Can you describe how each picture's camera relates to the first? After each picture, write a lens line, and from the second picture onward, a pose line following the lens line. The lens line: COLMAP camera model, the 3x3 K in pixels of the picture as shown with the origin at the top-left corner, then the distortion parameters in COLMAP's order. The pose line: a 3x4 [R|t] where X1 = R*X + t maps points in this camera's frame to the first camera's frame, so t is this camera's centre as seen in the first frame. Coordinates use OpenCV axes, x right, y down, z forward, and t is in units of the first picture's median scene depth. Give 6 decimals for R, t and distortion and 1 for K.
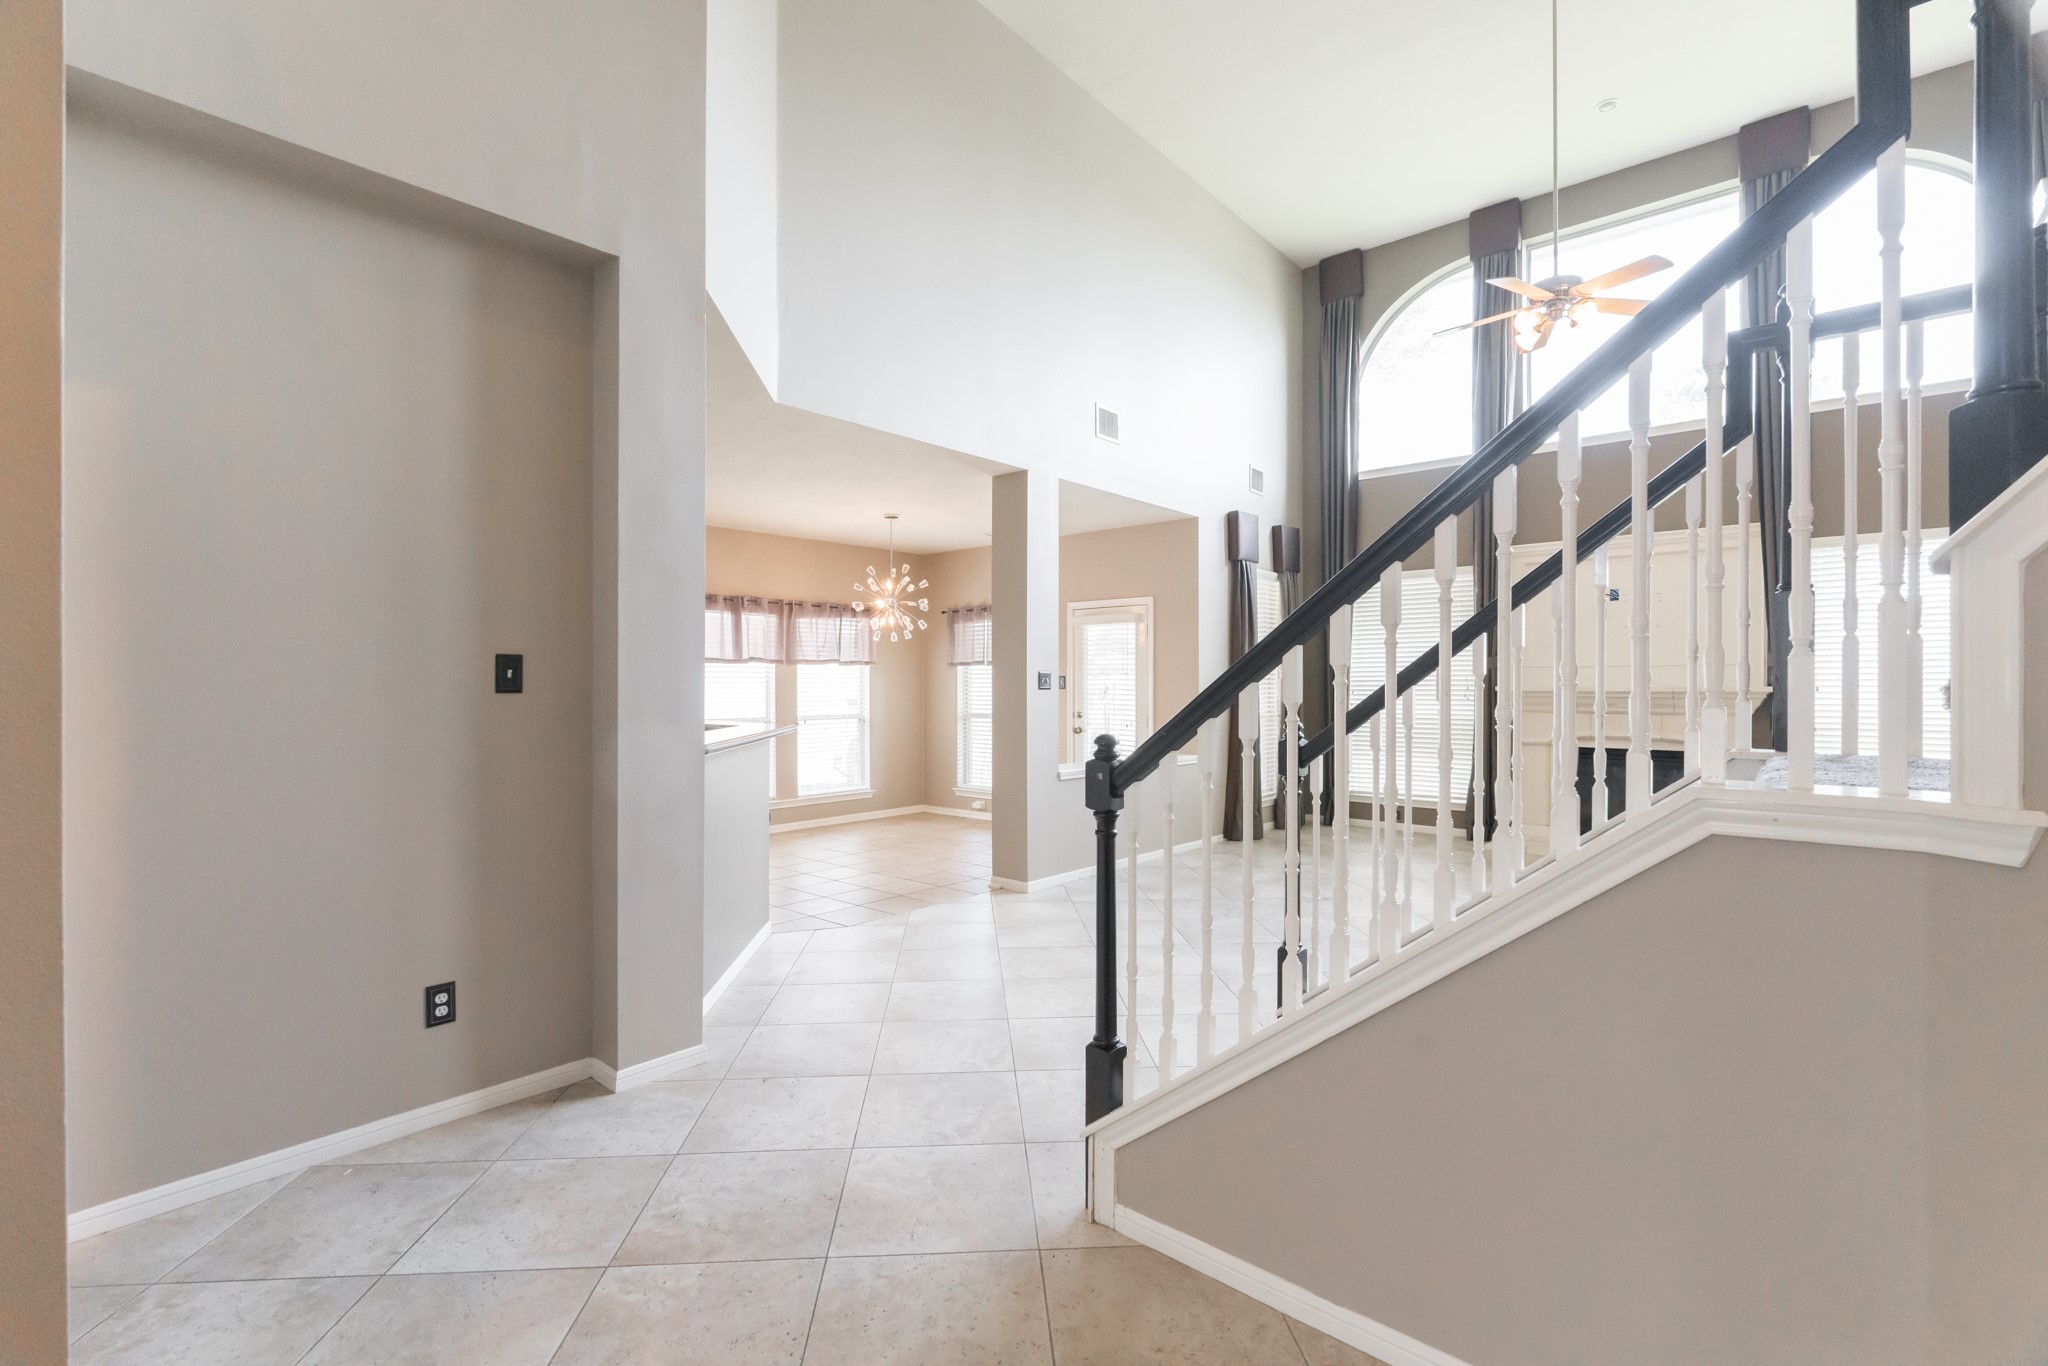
lens RADIAL K [[905.7, 0, 1026.0], [0, 905.7, 677.4], [0, 0, 1]] dist [-0.007266, 0.001322]
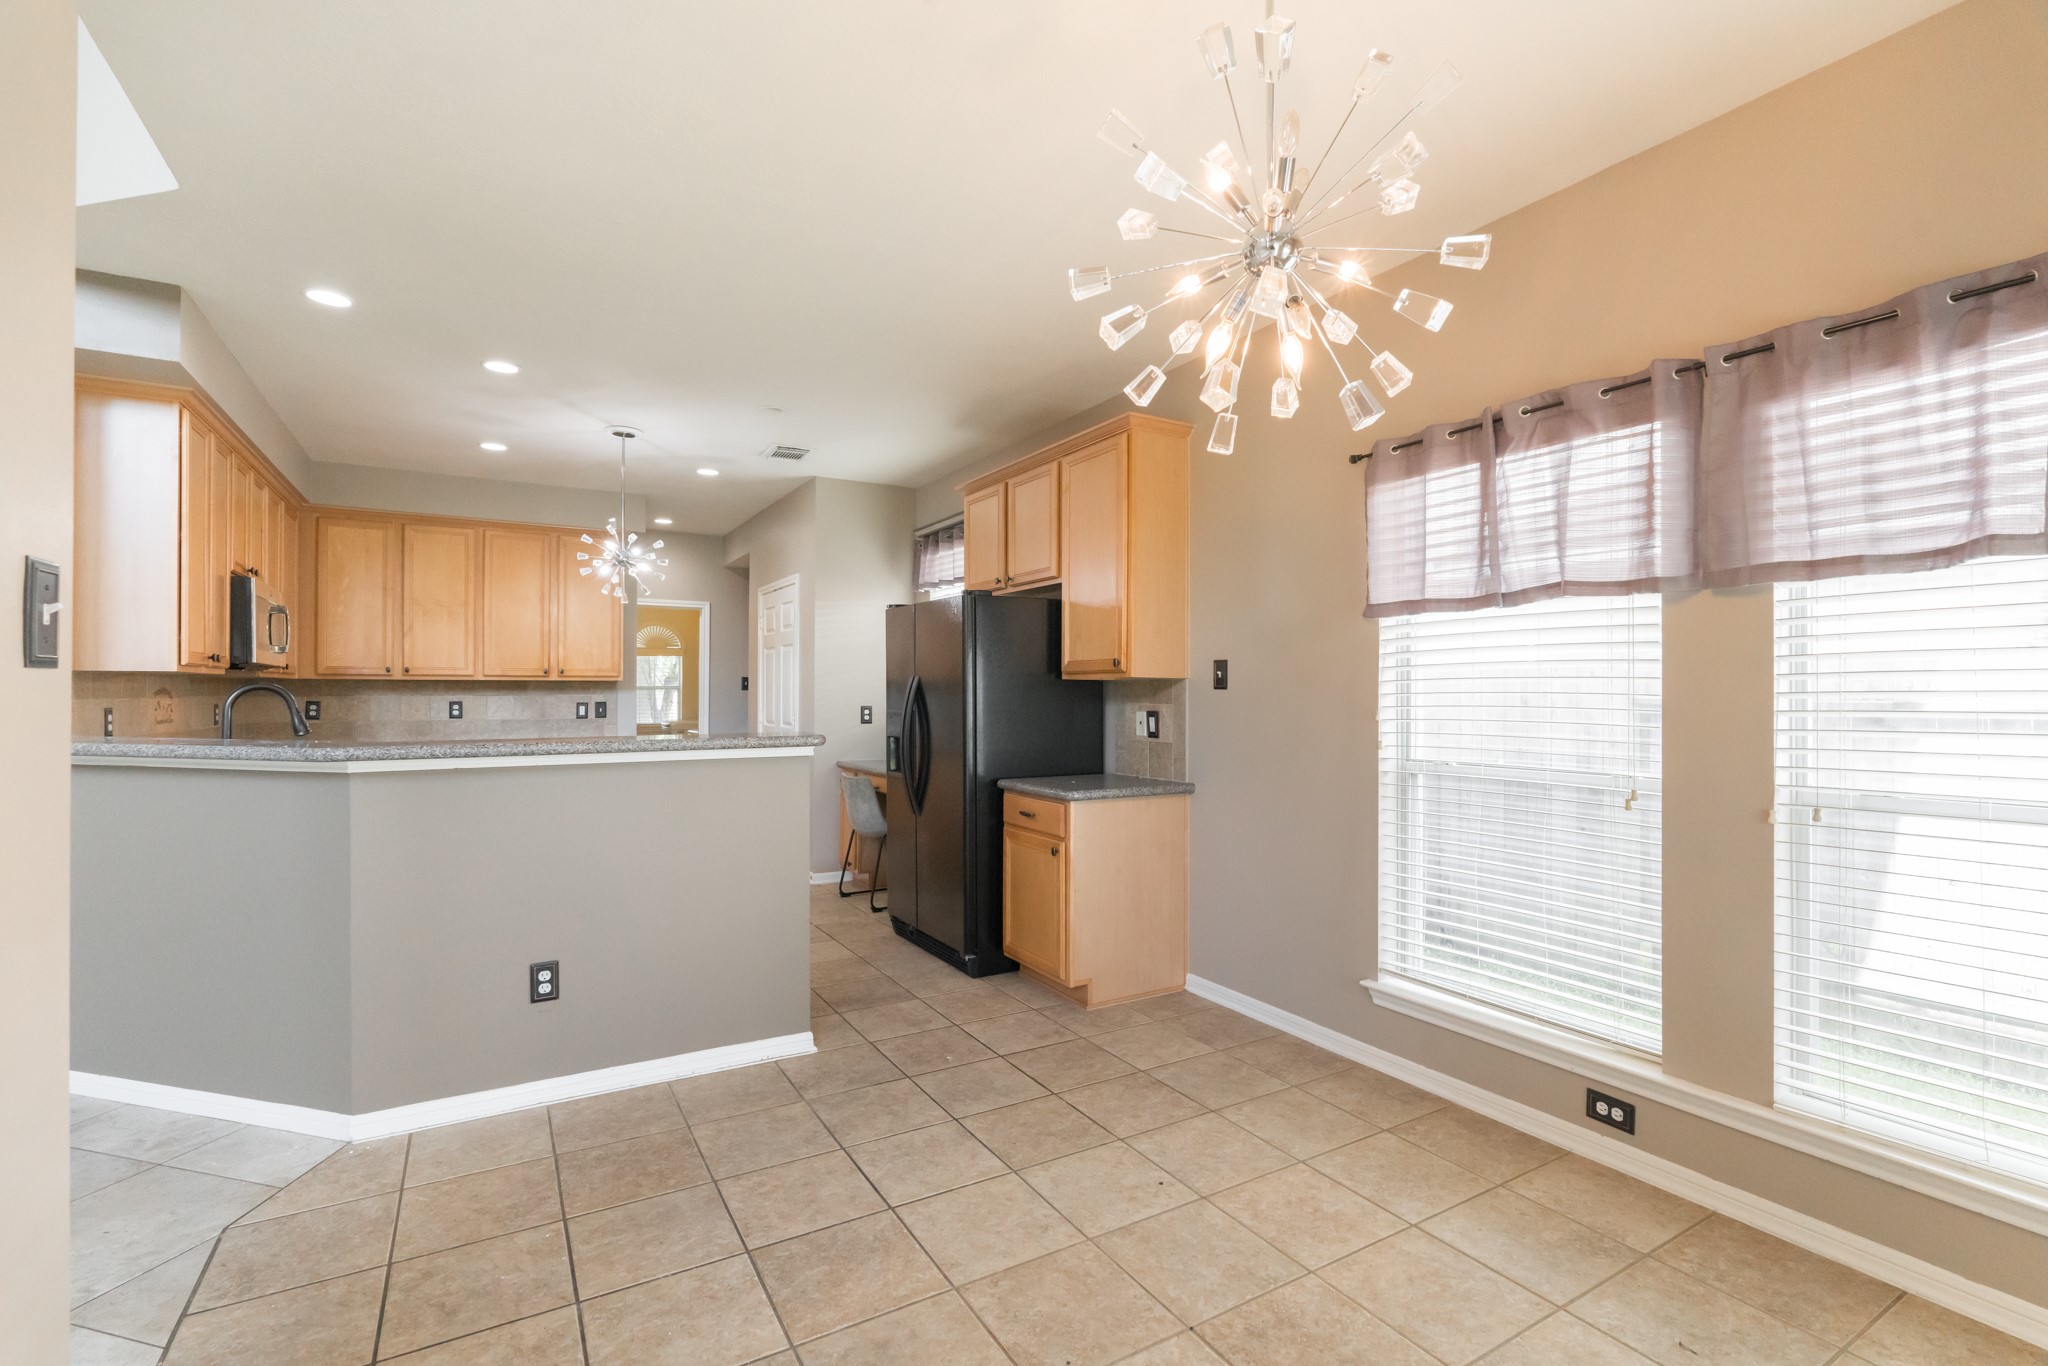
lens RADIAL K [[905.7, 0, 1013.1], [0, 905.7, 685.2], [0, 0, 1]] dist [-0.007266, 0.001322]
pose [[-0.307476, -0.007867, -0.951523, 0.058303], [0.006966, 0.999920, -0.010518, 0.015700], [0.951530, -0.009862, -0.307397, 0.893858]]
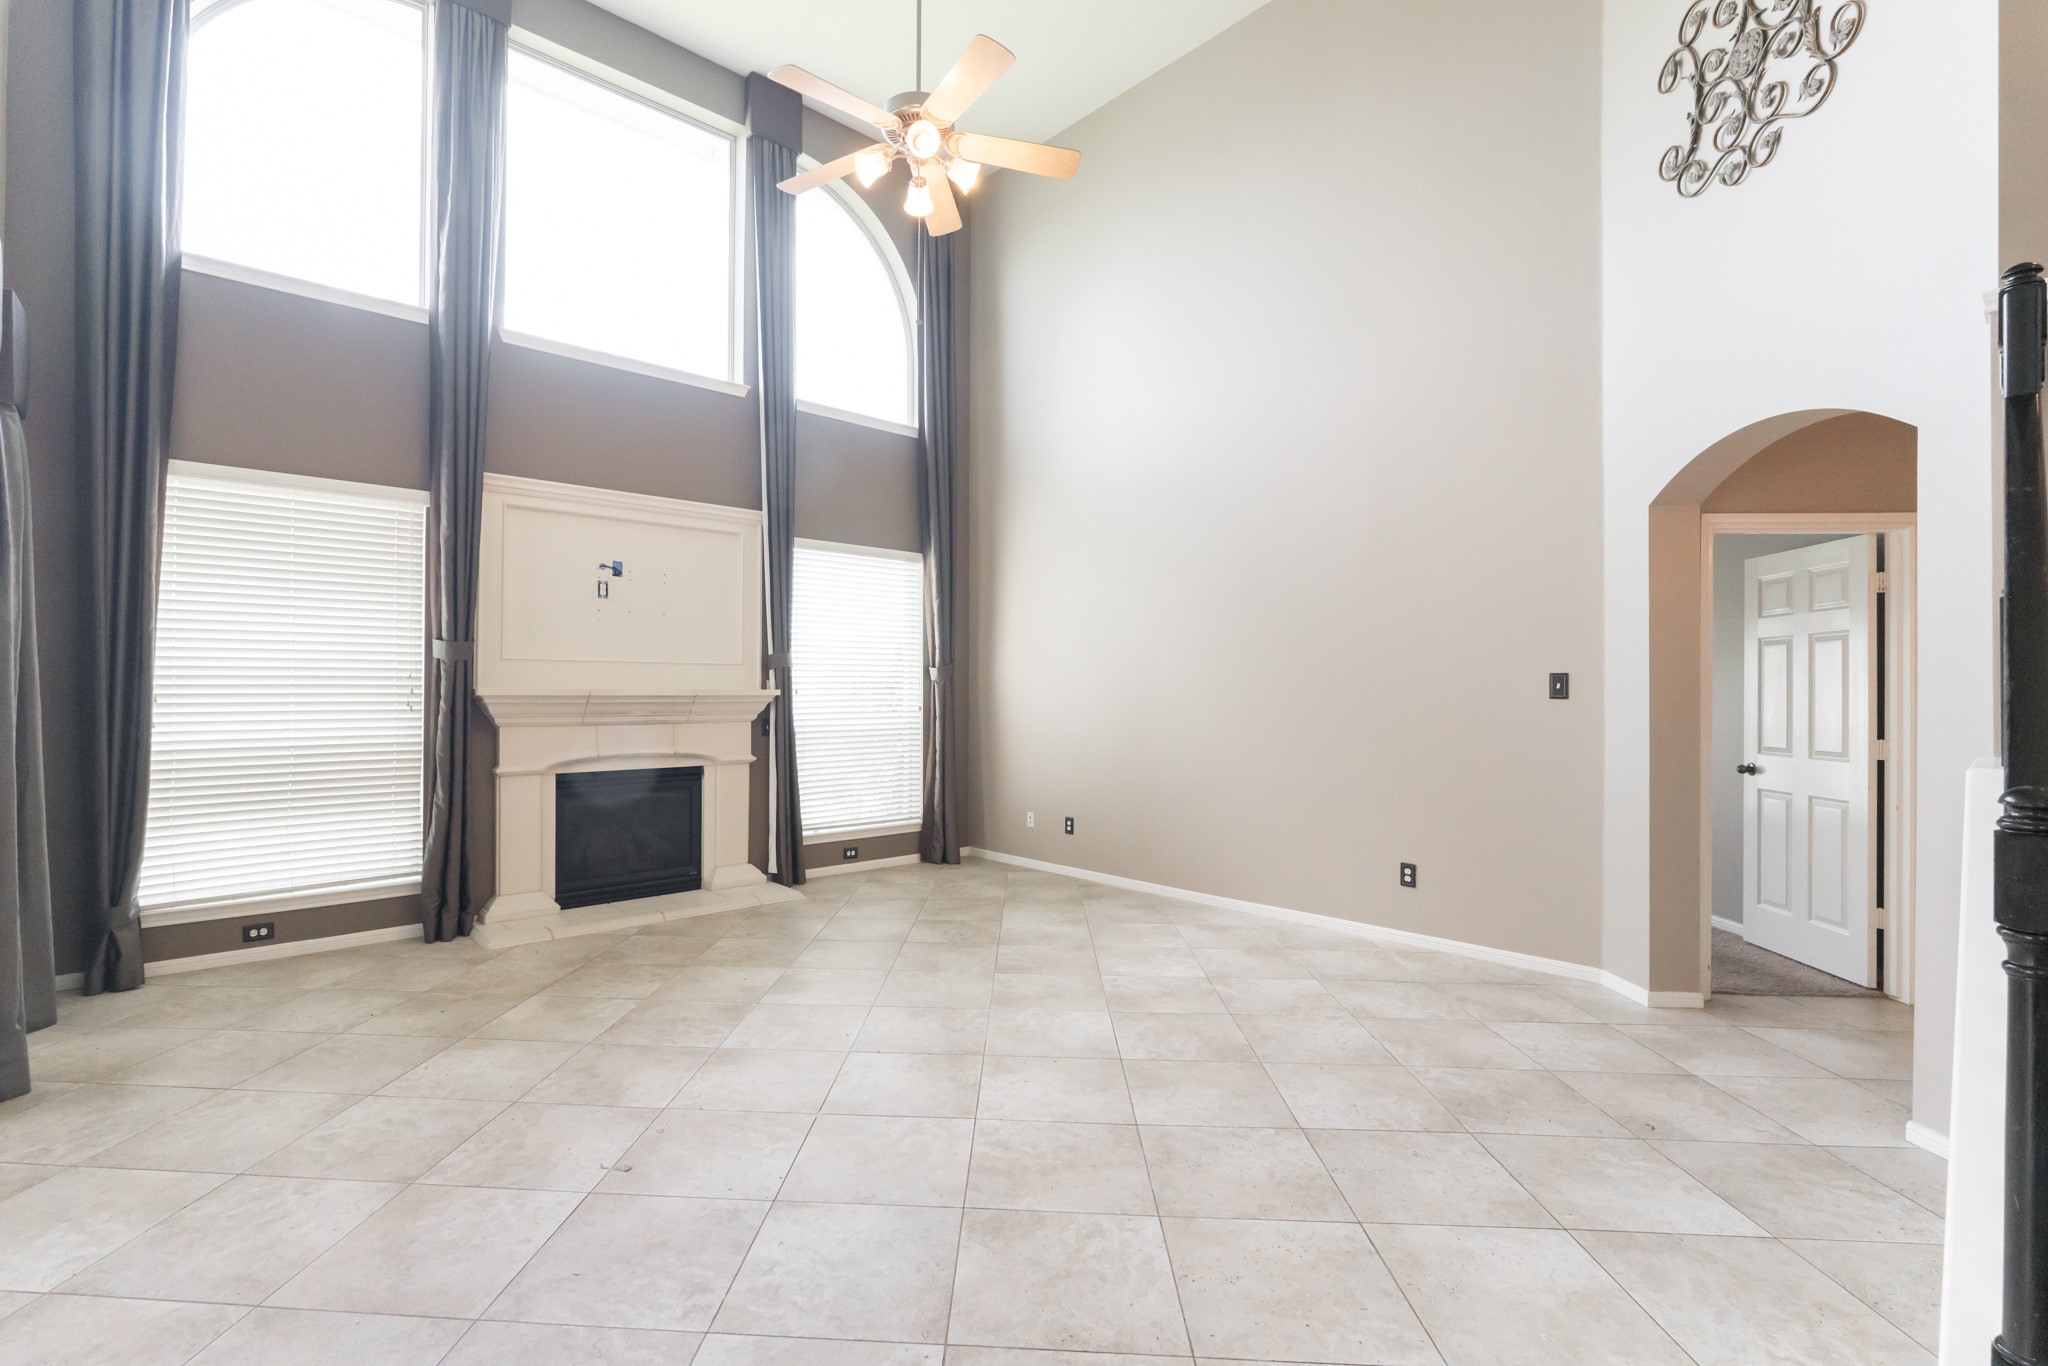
lens RADIAL K [[905.7, 0, 936.2], [0, 905.7, 681.3], [0, 0, 1]] dist [-0.007266, 0.001322]
pose [[0.149758, 0.008992, 0.988682, -0.059233], [-0.014922, 0.999865, -0.006834, 0.005513], [-0.988610, -0.013729, 0.149873, 0.525793]]
